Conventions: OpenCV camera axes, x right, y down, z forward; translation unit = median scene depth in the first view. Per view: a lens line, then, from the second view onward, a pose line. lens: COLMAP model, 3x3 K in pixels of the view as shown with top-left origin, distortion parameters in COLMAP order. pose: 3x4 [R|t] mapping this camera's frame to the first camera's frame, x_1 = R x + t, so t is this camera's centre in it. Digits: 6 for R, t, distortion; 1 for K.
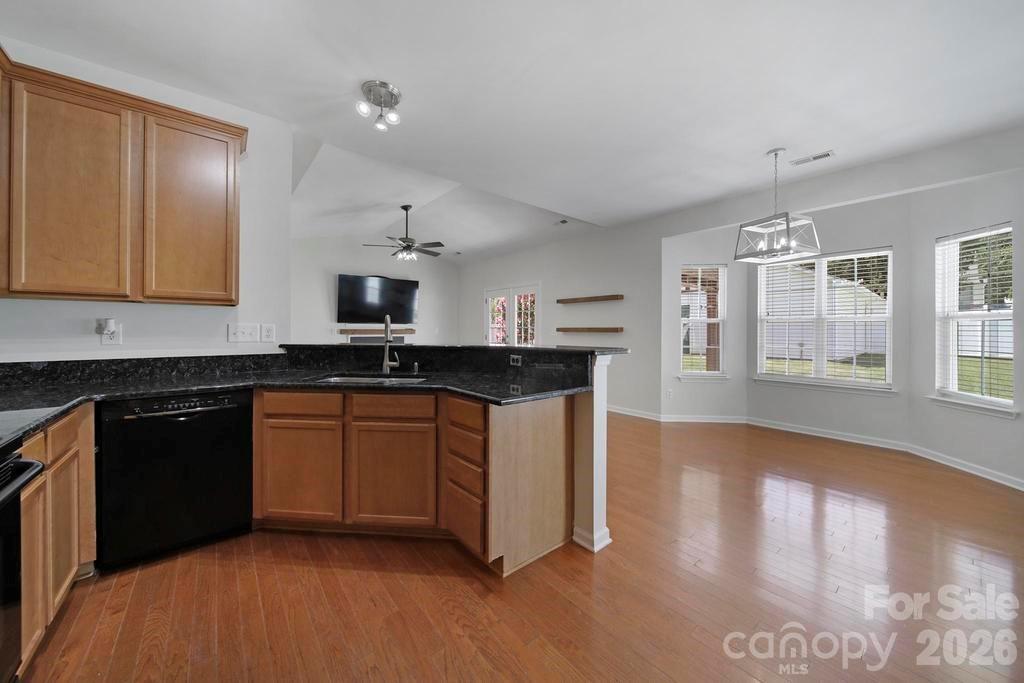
lens RADIAL K [[361.0, 0, 519.7], [0, 361.0, 331.3], [0, 0, 1]] dist [-0.001609, -0.001525]
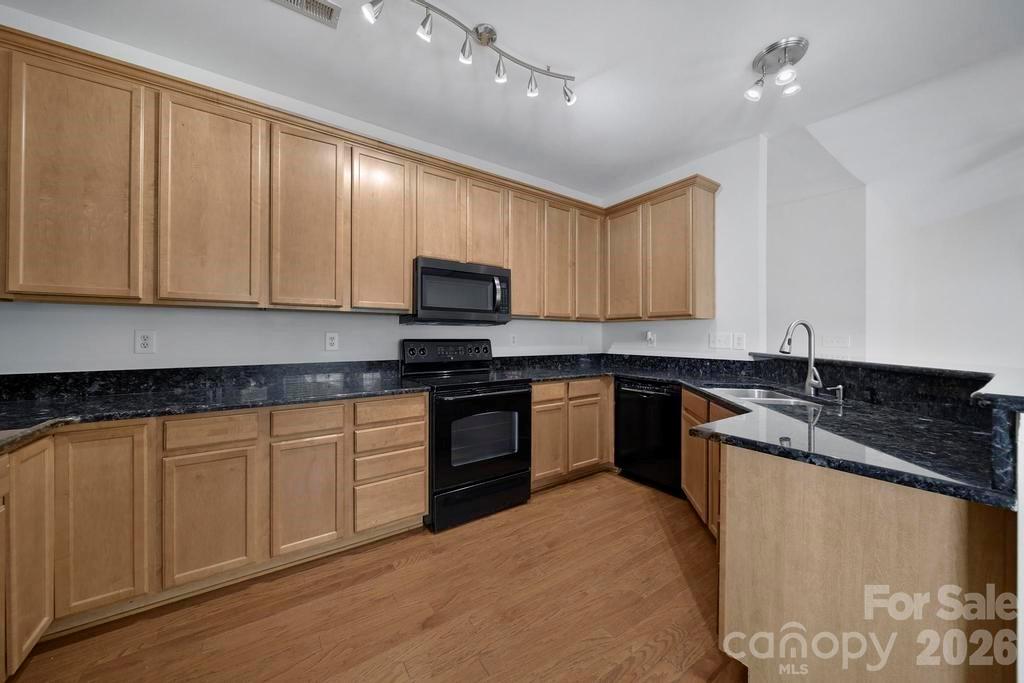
lens RADIAL K [[361.0, 0, 505.3], [0, 361.0, 337.3], [0, 0, 1]] dist [-0.001609, -0.001525]
pose [[-0.099344, 0.001188, -0.995052, 0.488609], [-0.008805, 0.999959, 0.002073, -0.003461], [0.995014, 0.008968, -0.099330, 0.432312]]
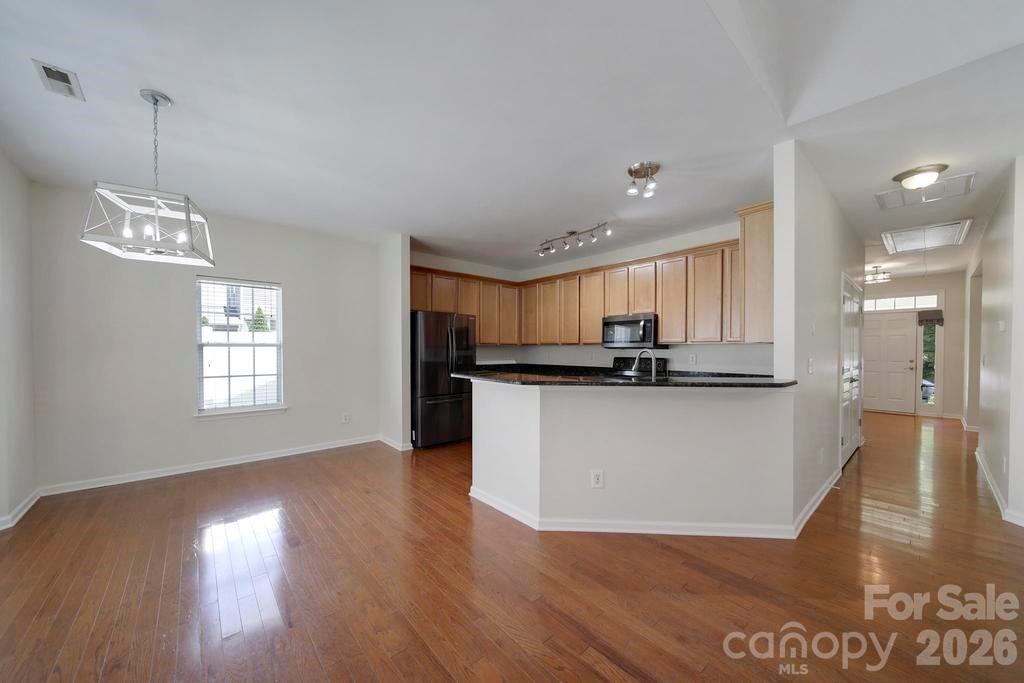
lens RADIAL K [[361.0, 0, 516.2], [0, 361.0, 349.1], [0, 0, 1]] dist [-0.001609, -0.001525]
pose [[-0.999987, -0.004742, 0.002109, 0.070619], [-0.004738, 0.999987, 0.001817, -0.036346], [-0.002118, 0.001807, -0.999996, 1.989577]]
